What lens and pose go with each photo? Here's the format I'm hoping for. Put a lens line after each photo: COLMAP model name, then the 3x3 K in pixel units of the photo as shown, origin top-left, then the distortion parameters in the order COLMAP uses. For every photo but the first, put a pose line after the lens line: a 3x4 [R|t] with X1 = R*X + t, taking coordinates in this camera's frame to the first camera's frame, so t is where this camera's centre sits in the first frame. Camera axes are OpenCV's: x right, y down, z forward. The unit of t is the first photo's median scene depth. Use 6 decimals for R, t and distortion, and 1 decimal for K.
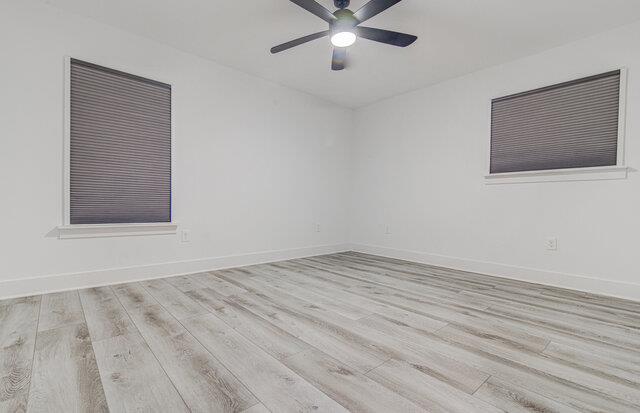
lens RADIAL K [[290.4, 0, 320.0], [0, 290.4, 206.5], [0, 0, 1]] dist [0.001028, 0.000138]
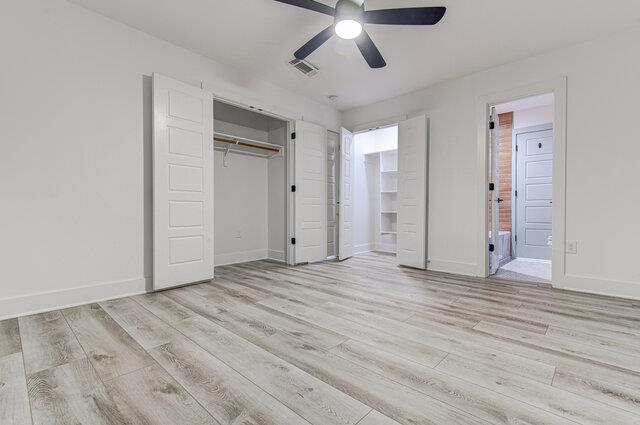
lens RADIAL K [[289.5, 0, 320.0], [0, 289.5, 212.5], [0, 0, 1]] dist [0.001645, 0.000140]
pose [[-0.995793, -0.019090, -0.089616, 0.244943], [-0.020071, 0.999748, 0.010054, -0.003471], [0.089401, 0.011810, -0.995926, 1.956105]]
